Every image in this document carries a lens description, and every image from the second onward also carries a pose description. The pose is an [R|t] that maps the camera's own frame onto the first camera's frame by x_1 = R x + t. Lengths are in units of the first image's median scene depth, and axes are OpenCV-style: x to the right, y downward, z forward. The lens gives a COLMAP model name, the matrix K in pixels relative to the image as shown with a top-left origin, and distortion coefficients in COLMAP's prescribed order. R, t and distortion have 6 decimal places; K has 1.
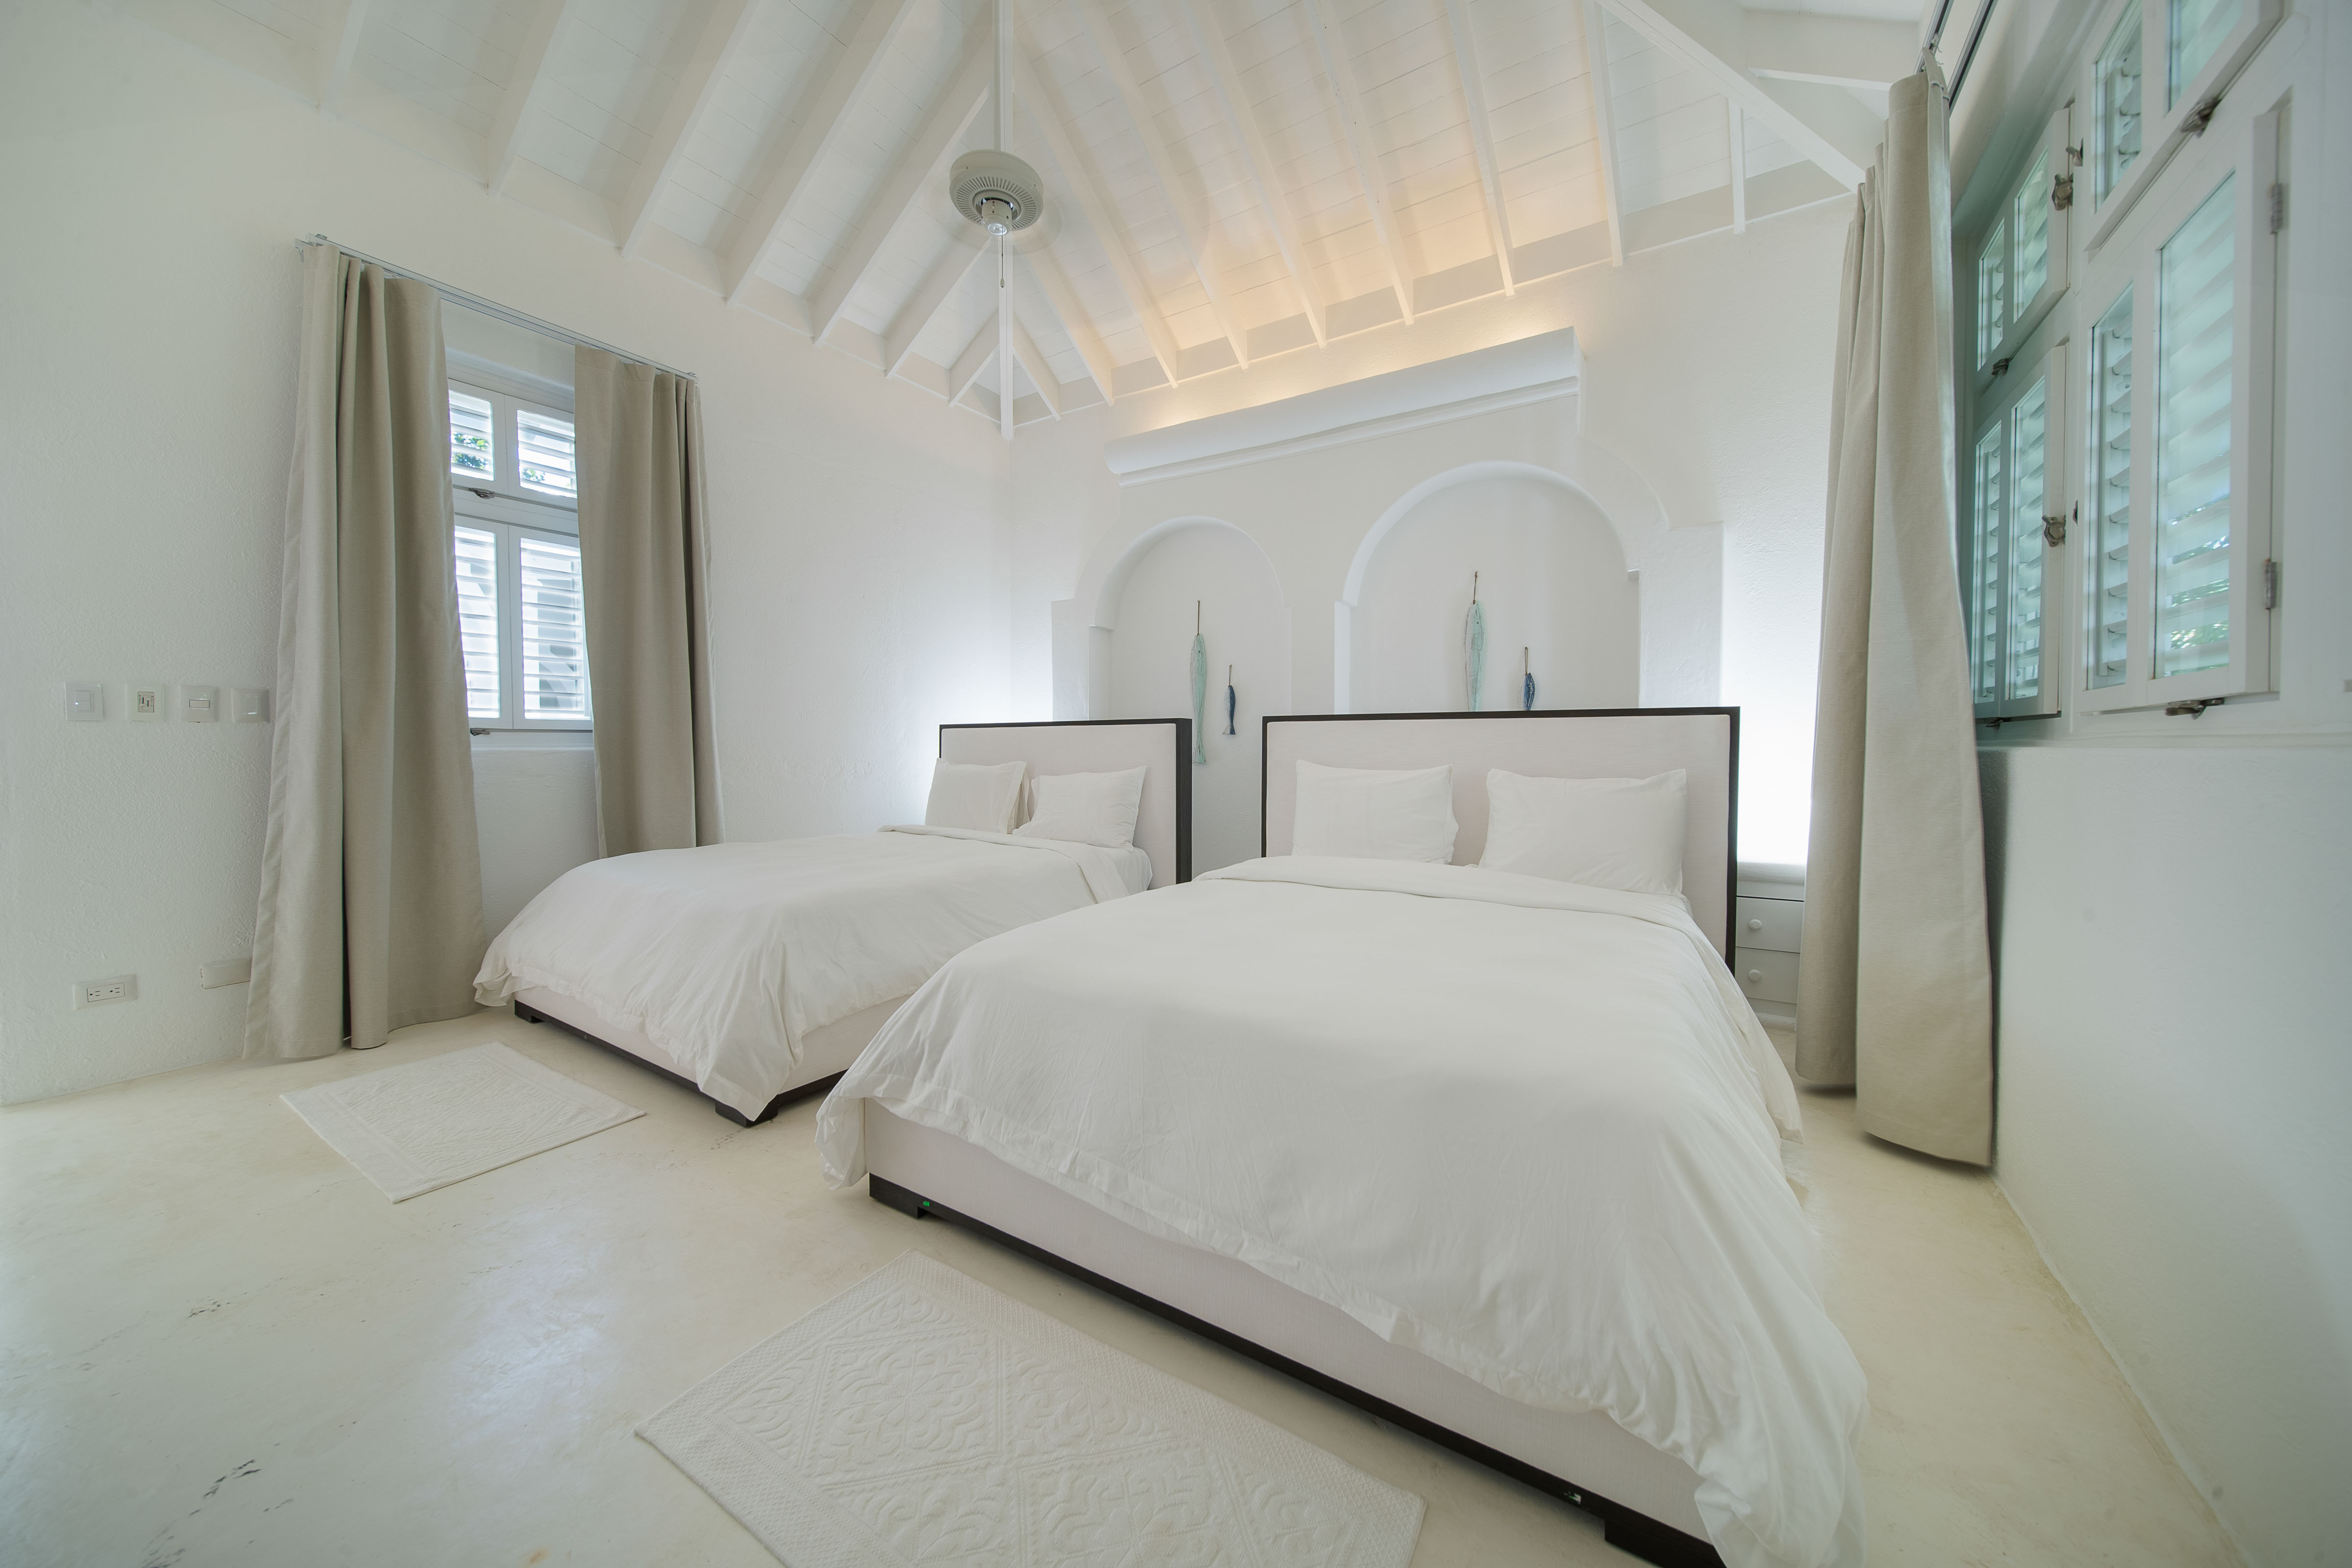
lens RADIAL K [[811.0, 0, 1191.5], [0, 811.0, 769.4], [0, 0, 1]] dist [-0.000479, -0.001286]
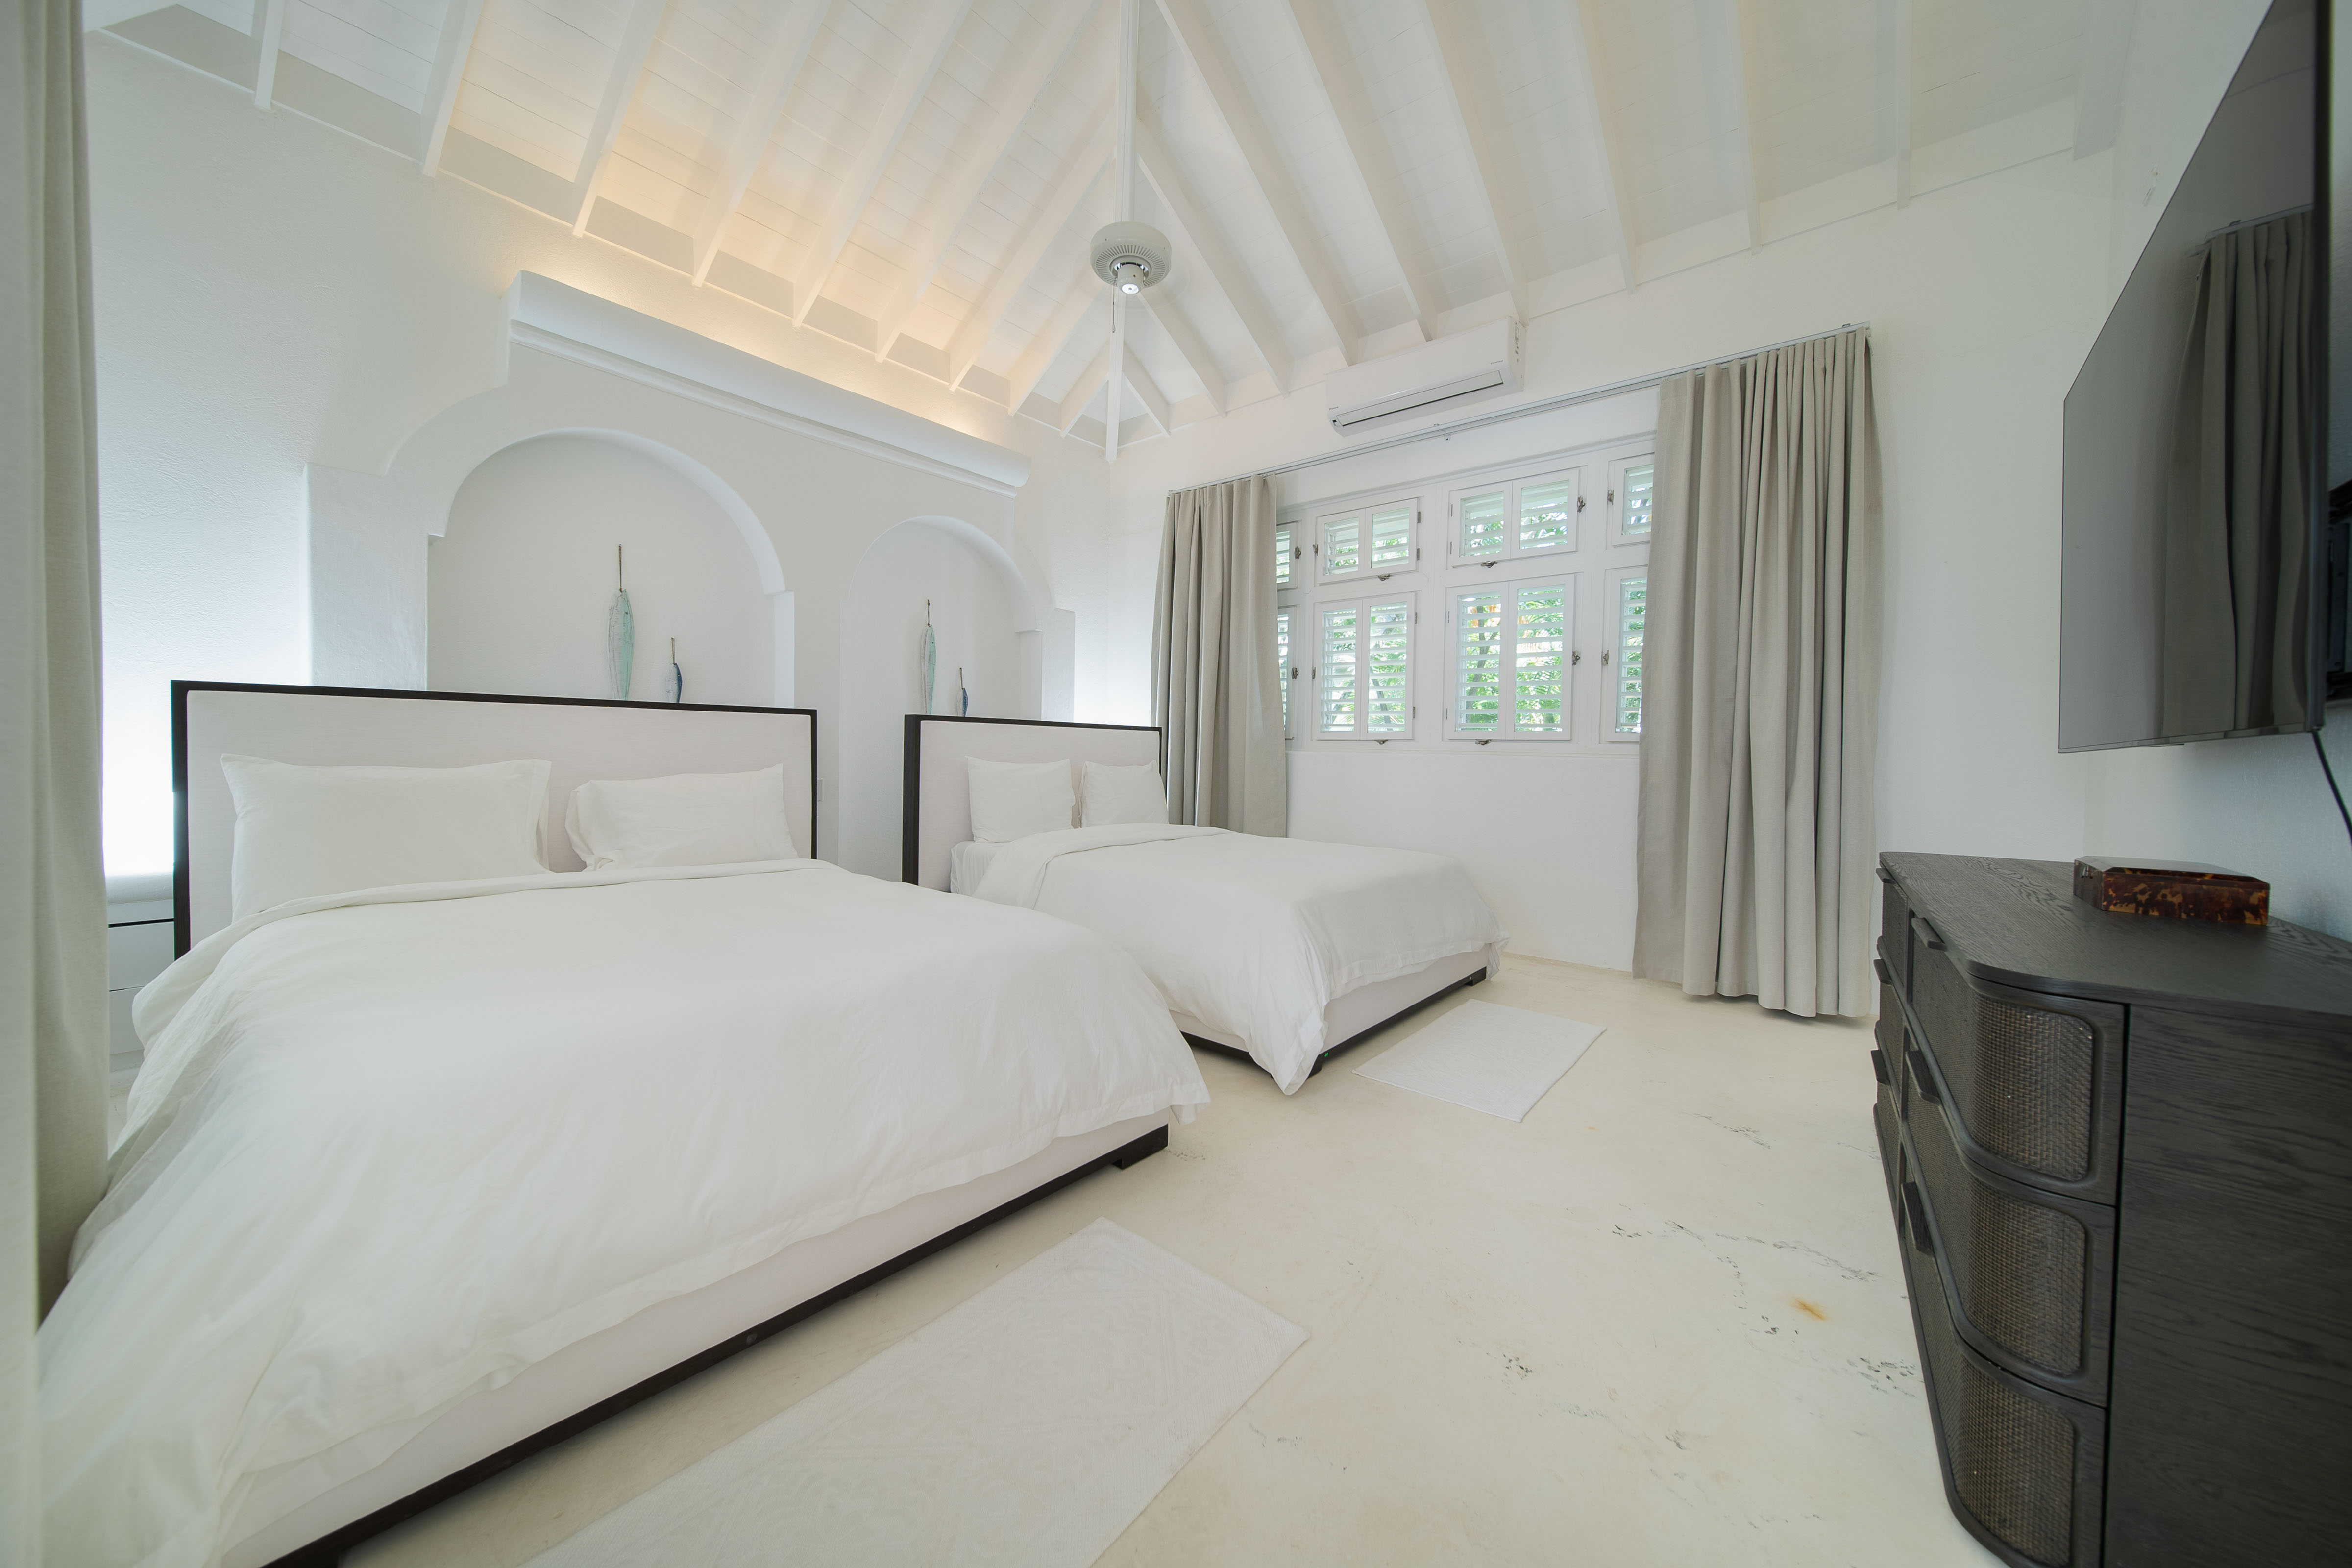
lens RADIAL K [[811.0, 0, 1179.7], [0, 811.0, 761.4], [0, 0, 1]] dist [-0.000479, -0.001286]
pose [[0.125738, -0.014932, 0.991951, -0.734667], [0.012694, 0.999829, 0.013442, -0.011944], [-0.991982, 0.010902, 0.125906, 0.428814]]
